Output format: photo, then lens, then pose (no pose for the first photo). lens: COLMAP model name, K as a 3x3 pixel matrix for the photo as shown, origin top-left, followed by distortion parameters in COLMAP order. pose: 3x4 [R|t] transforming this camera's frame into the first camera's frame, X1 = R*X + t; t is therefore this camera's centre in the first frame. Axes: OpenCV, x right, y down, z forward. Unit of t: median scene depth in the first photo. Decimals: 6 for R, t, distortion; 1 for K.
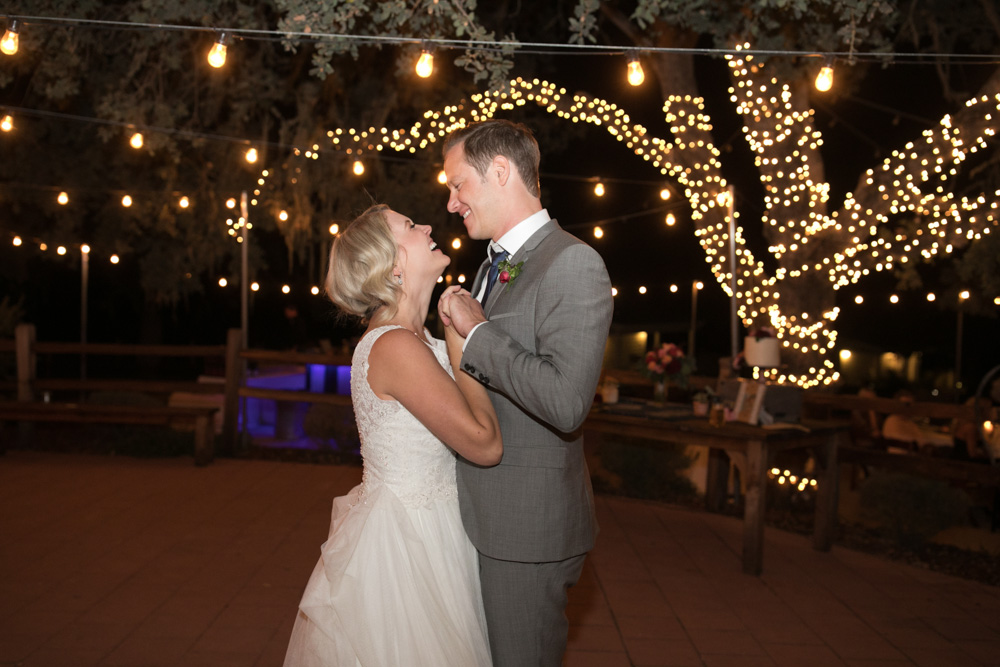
lens RADIAL K [[977.2, 0, 498.5], [0, 977.2, 331.6], [0, 0, 1]] dist [0.000364, 0.000000]
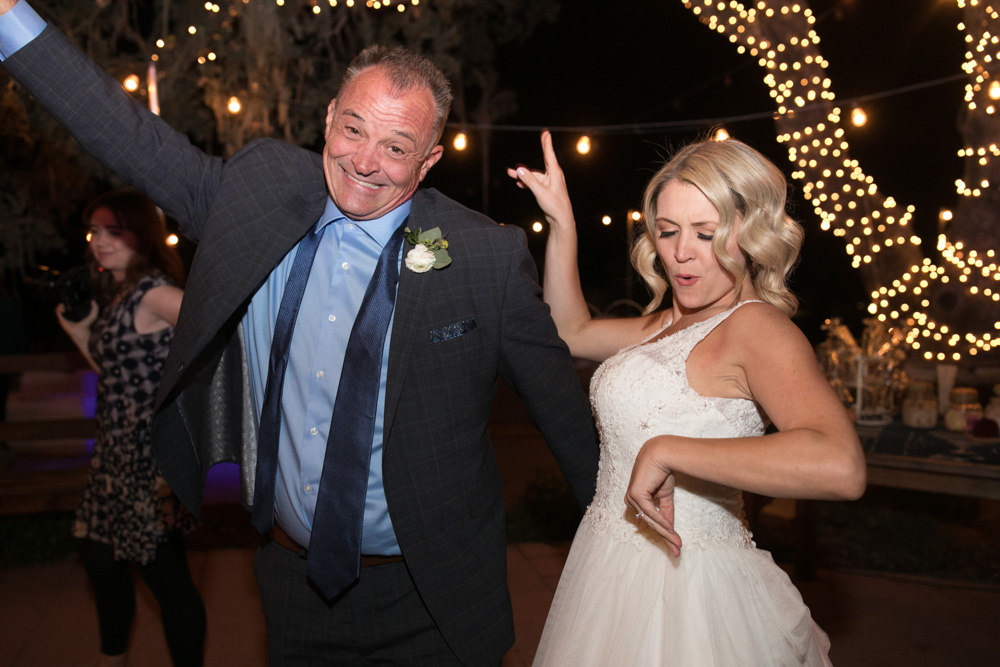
lens RADIAL K [[977.2, 0, 502.0], [0, 977.2, 334.2], [0, 0, 1]] dist [0.000364, 0.000000]
pose [[0.977732, -0.059133, 0.201356, -0.154847], [0.045657, 0.996436, 0.070930, -0.018469], [-0.204832, -0.060157, 0.976947, 0.342094]]
